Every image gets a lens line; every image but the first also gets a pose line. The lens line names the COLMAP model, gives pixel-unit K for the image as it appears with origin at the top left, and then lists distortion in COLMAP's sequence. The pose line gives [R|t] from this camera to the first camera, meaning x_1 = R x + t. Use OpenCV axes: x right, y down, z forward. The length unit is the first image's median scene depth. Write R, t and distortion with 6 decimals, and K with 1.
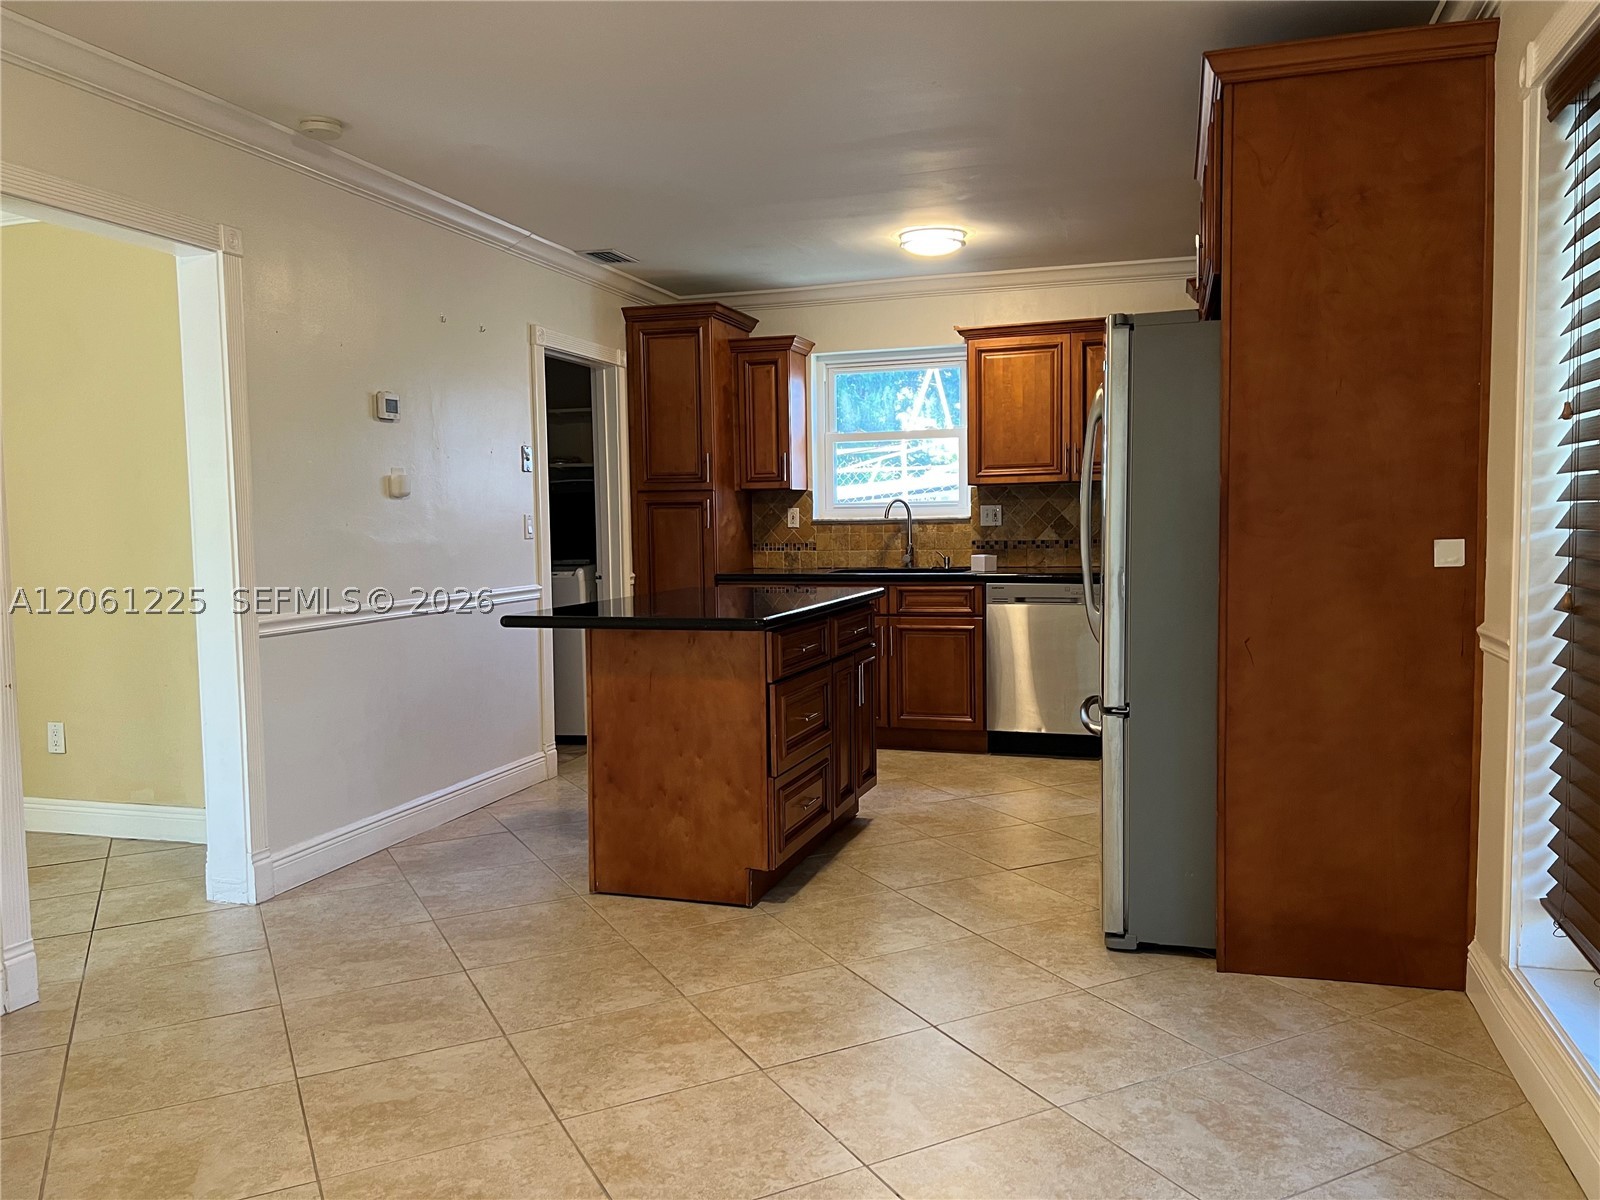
lens RADIAL K [[1193.0, 0, 800.0], [0, 1193.0, 600.0], [0, 0, 1]] dist [0.003269, 0.000170]
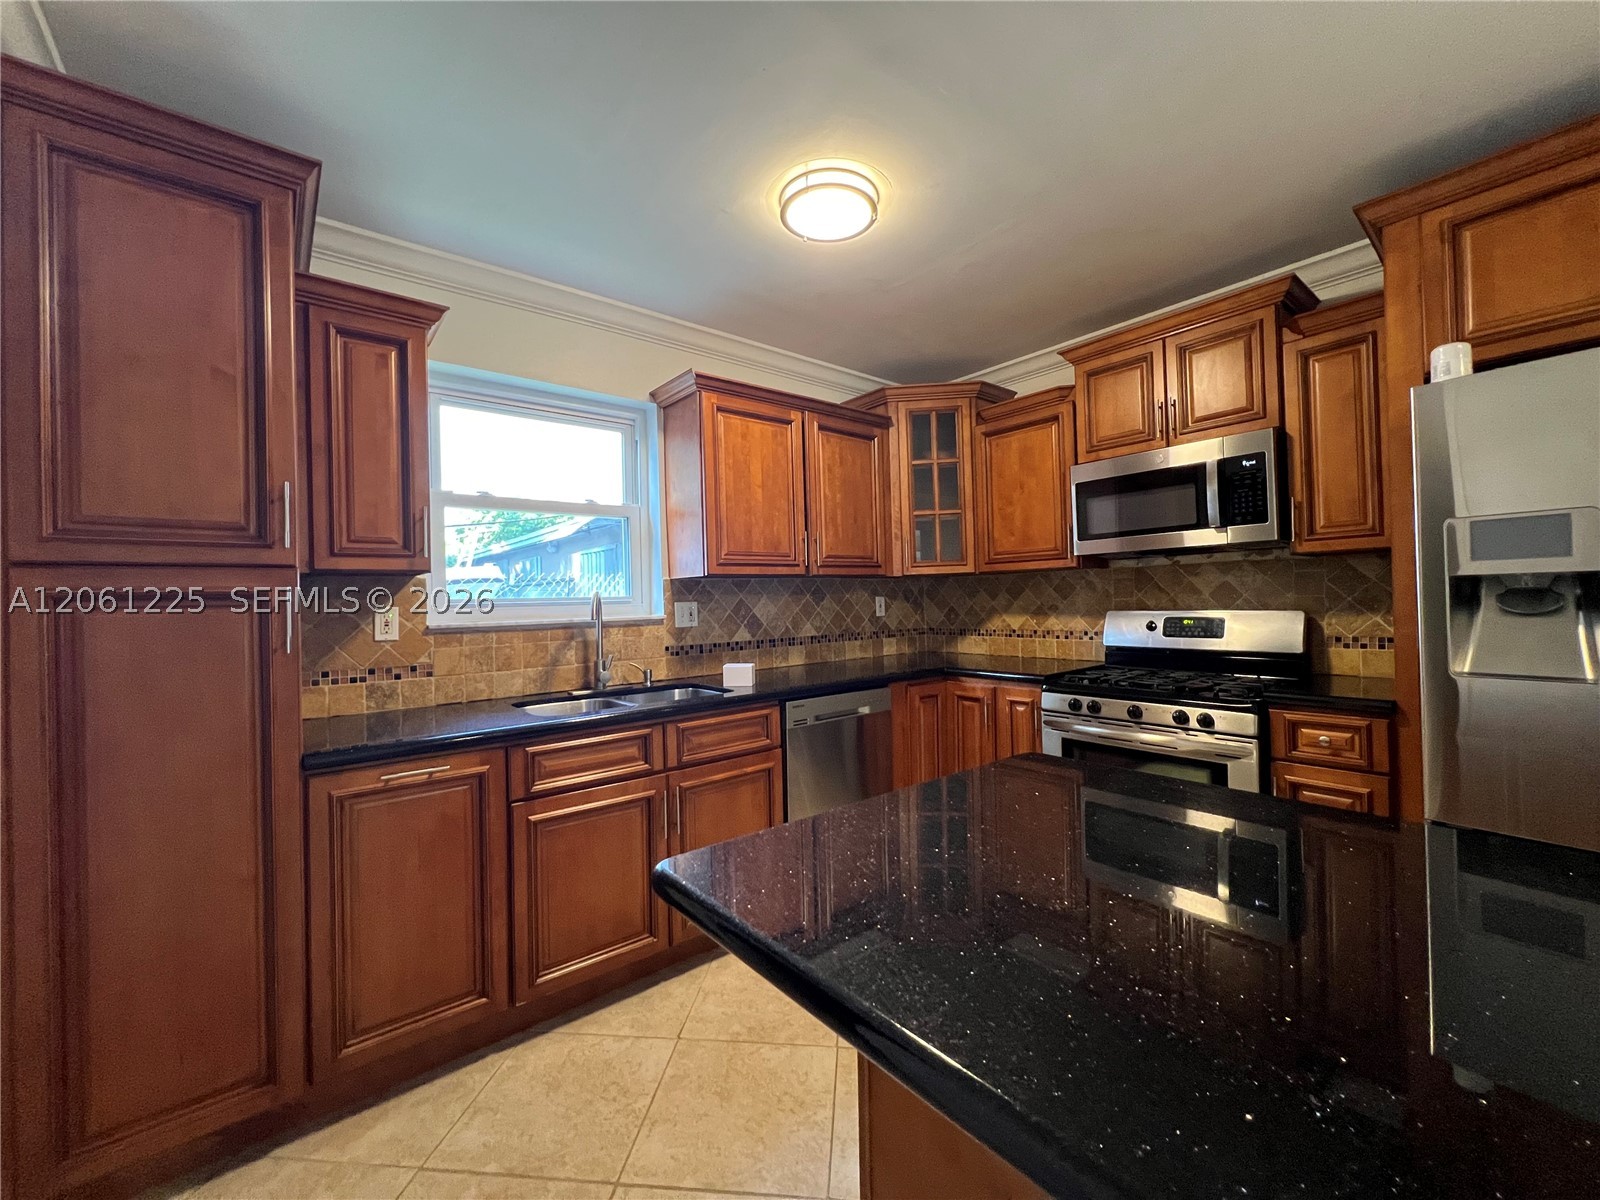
lens RADIAL K [[629.9, 0, 800.0], [0, 629.9, 600.0], [0, 0, 1]] dist [-0.000162, 0.000028]
pose [[0.553623, 0.004176, 0.832757, -0.158970], [0.074194, 0.995763, -0.054318, -0.051185], [-0.829456, 0.091857, 0.550968, 0.690974]]
